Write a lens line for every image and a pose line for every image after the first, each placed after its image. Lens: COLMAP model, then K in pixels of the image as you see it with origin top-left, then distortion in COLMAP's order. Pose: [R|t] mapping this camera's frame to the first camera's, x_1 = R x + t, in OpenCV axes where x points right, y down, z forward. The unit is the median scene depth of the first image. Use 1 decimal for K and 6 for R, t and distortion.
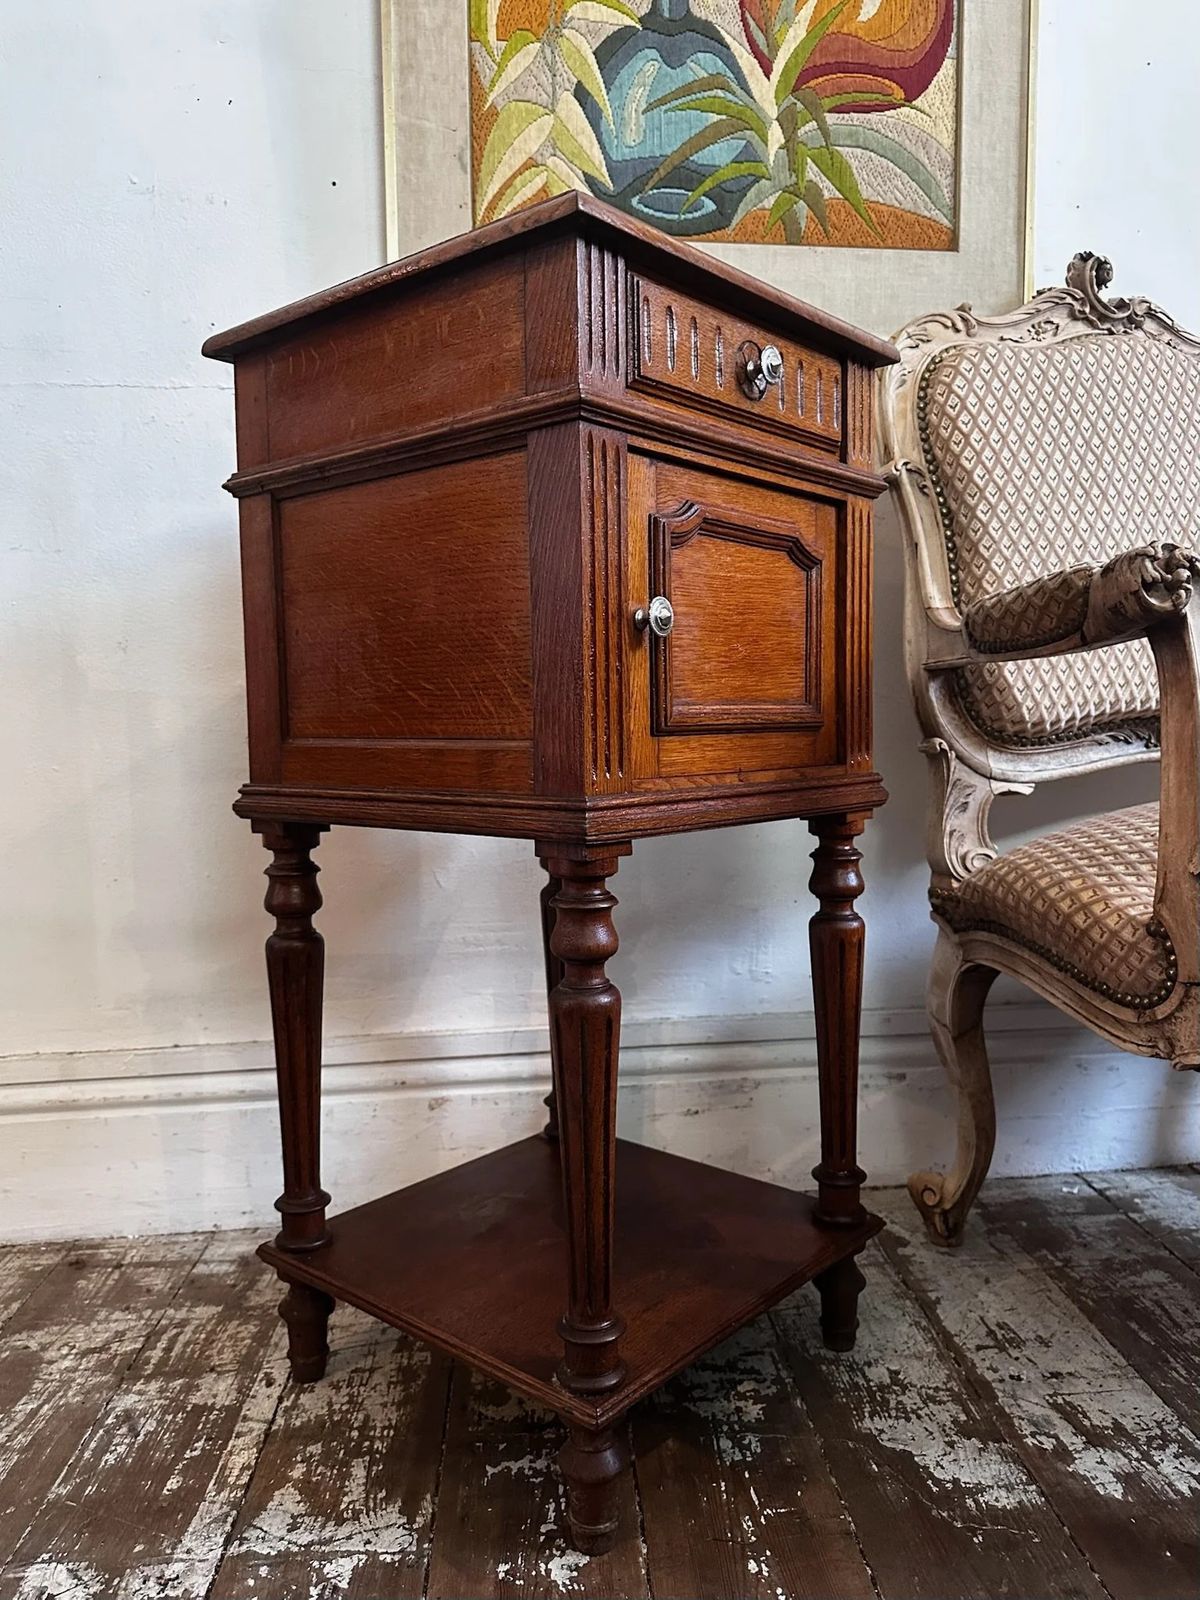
lens RADIAL K [[1143.2, 0, 614.5], [0, 1143.2, 801.9], [0, 0, 1]] dist [-0.000575, -0.013964]
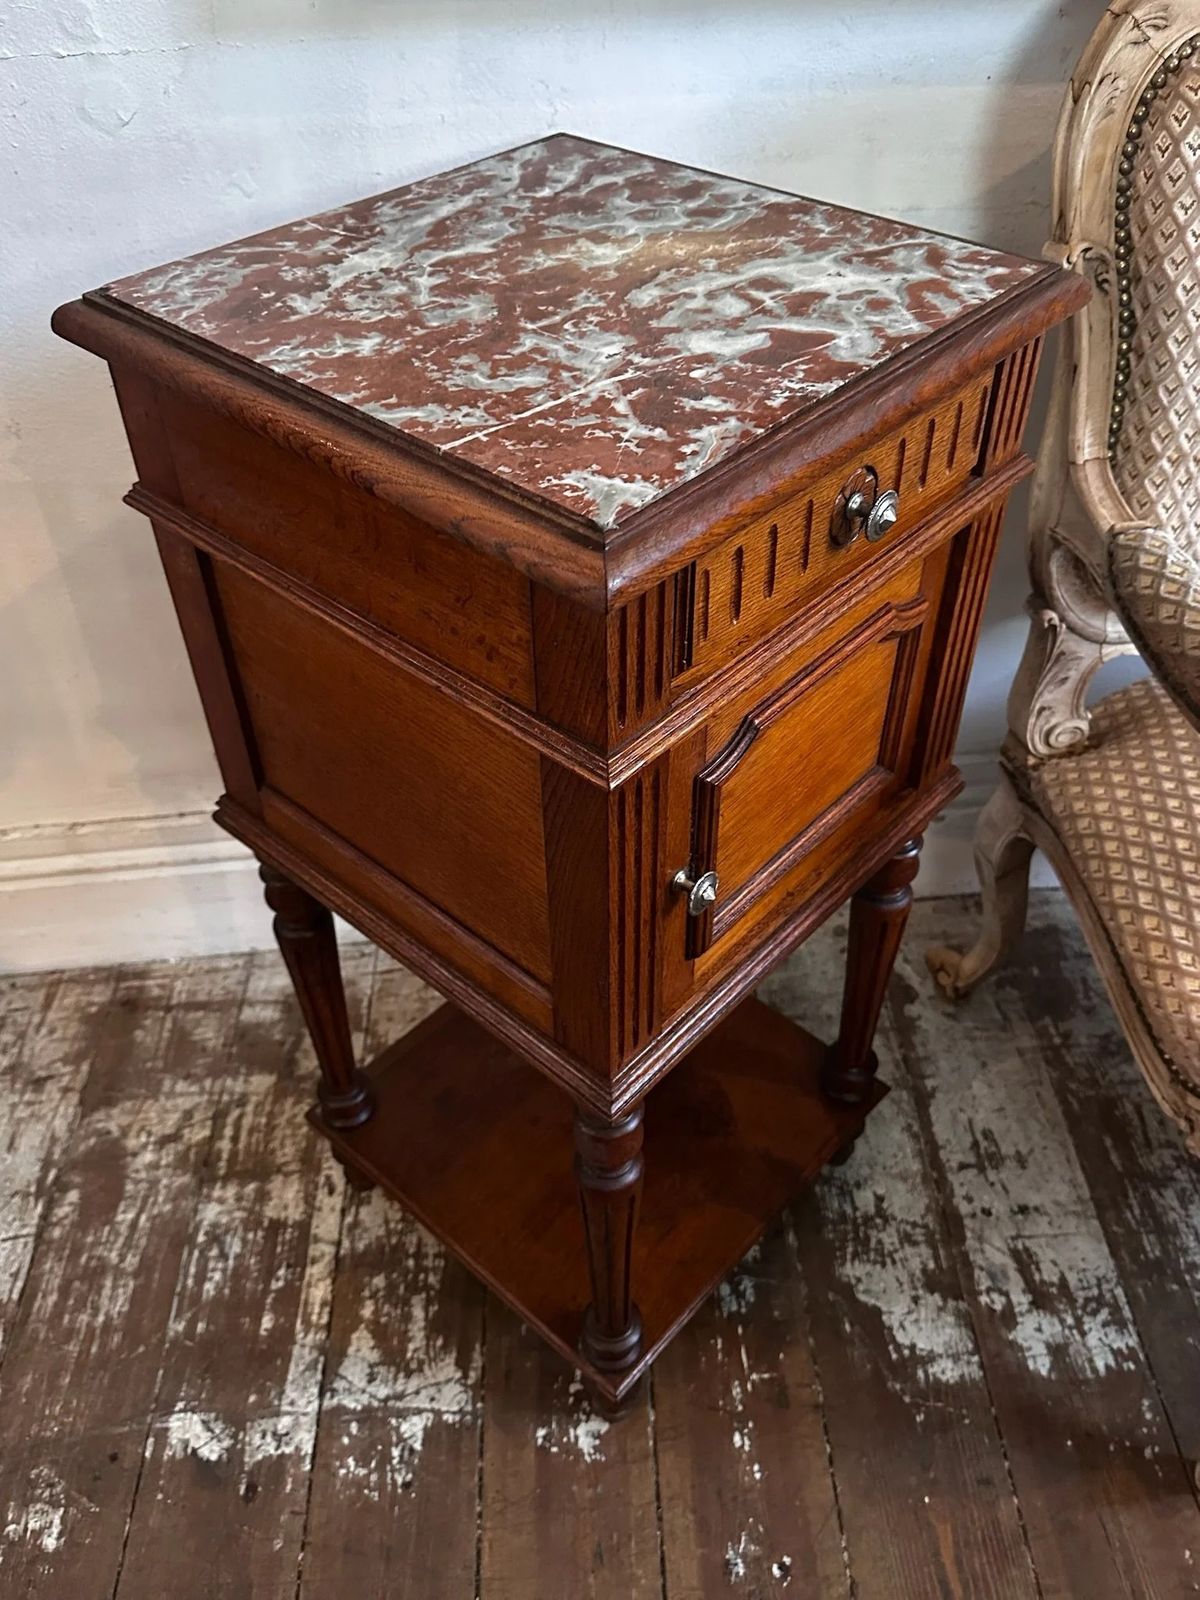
lens RADIAL K [[1287.4, 0, 607.0], [0, 1287.4, 762.9], [0, 0, 1]] dist [0.029196, -0.060838]
pose [[0.999571, 0.021767, -0.019581, -0.008802], [-0.005719, 0.801064, 0.598551, -0.576808], [0.028714, -0.598183, 0.800845, 0.213538]]
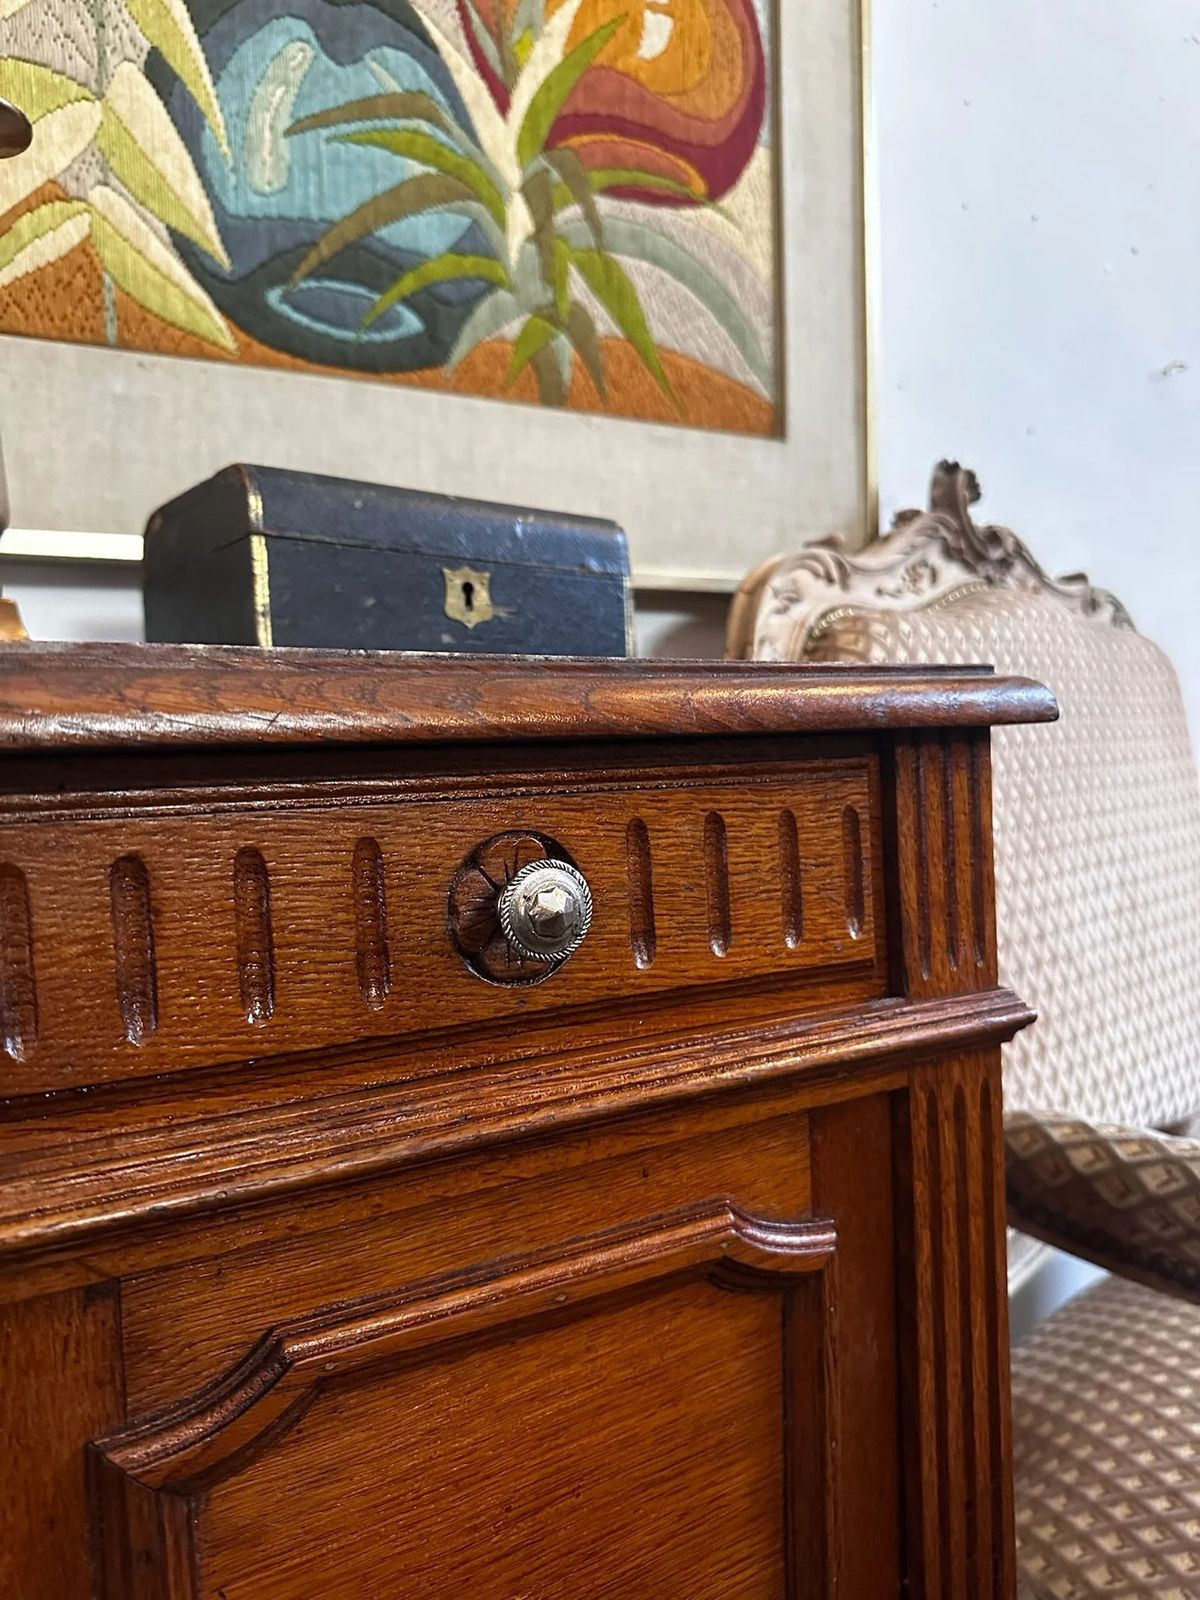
lens RADIAL K [[1143.2, 0, 594.4], [0, 1143.2, 809.4], [0, 0, 1]] dist [-0.000575, -0.013964]
pose [[0.915236, -0.039111, 0.401014, -0.079278], [0.058036, 0.997695, -0.035151, -0.320391], [-0.398715, 0.055445, 0.915397, 0.575305]]
